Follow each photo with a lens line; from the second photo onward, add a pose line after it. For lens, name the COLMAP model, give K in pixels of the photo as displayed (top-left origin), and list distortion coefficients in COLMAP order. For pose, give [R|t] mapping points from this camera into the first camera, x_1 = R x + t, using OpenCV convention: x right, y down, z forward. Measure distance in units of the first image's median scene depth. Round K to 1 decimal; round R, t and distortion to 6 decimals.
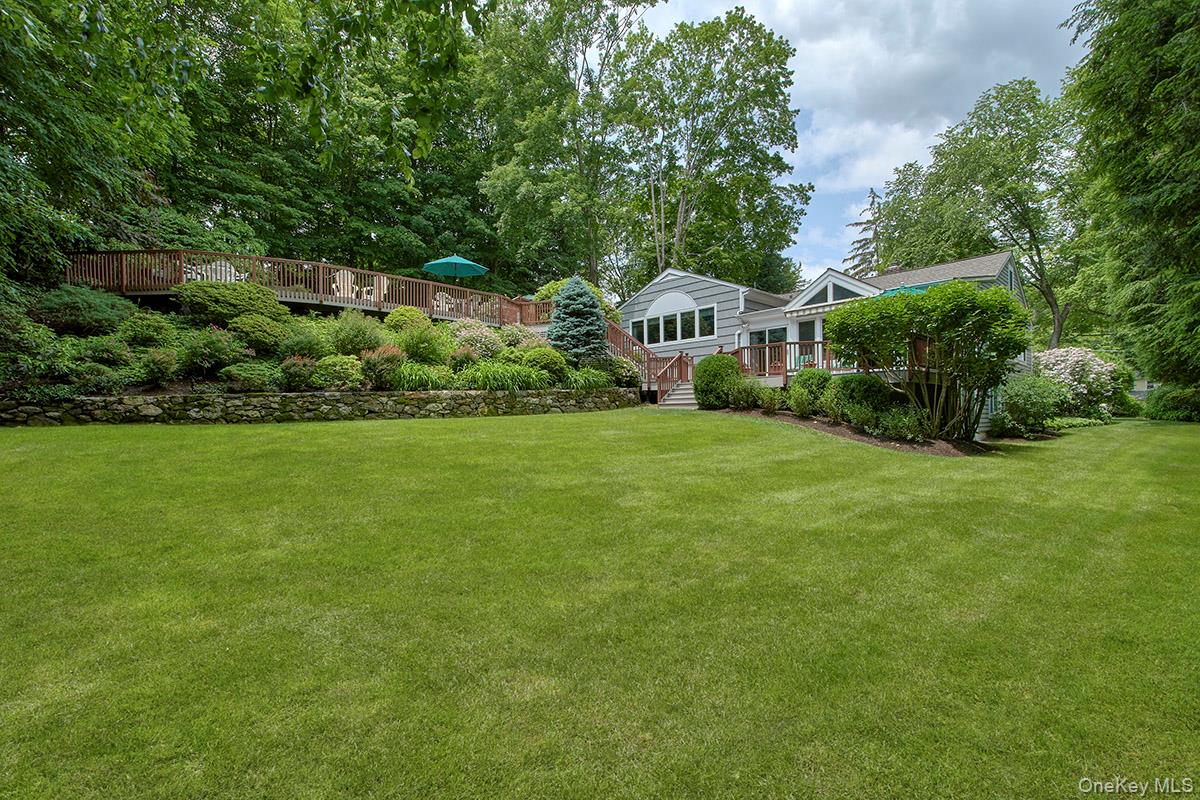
lens RADIAL K [[542.9, 0, 600.9], [0, 542.9, 406.9], [0, 0, 1]] dist [0.004687, -0.000504]
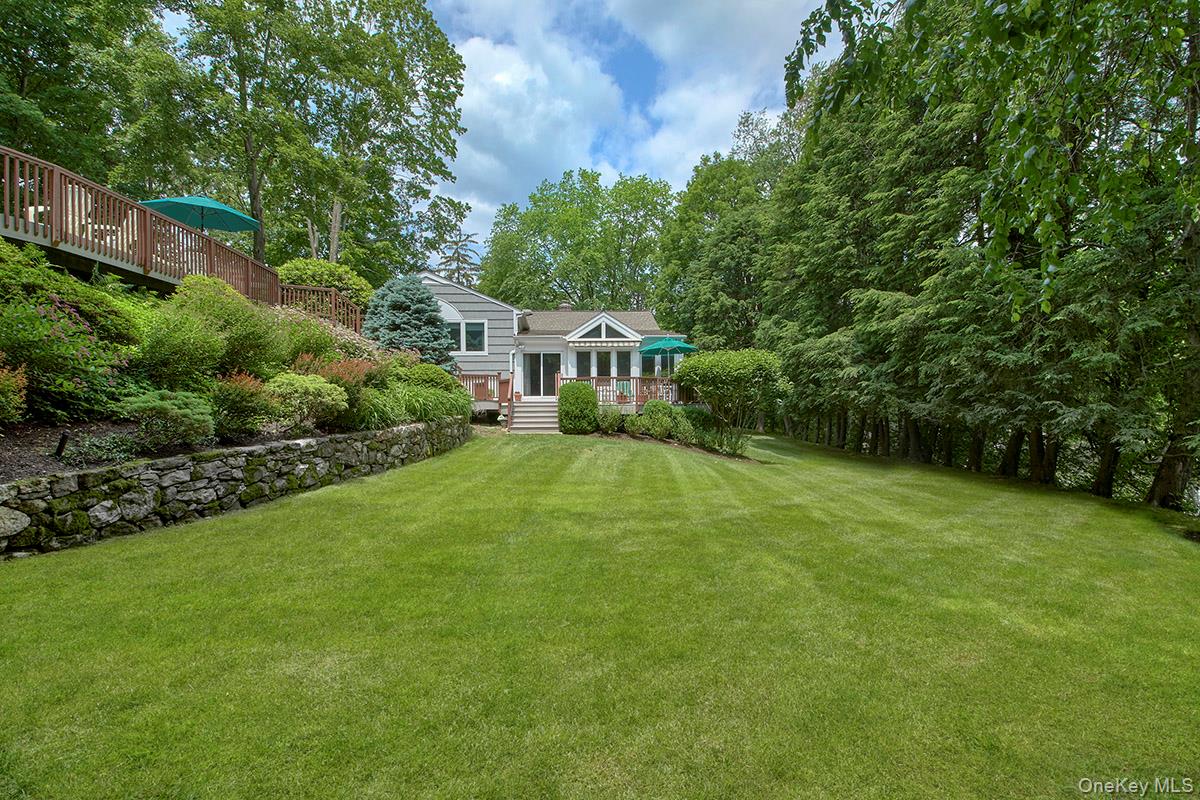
lens RADIAL K [[542.9, 0, 601.2], [0, 542.9, 400.6], [0, 0, 1]] dist [0.004687, -0.000504]
pose [[0.595216, 0.013183, 0.803458, -0.722420], [-0.016925, 0.999849, -0.003868, -0.066869], [-0.803388, -0.011296, 0.595349, 0.375337]]
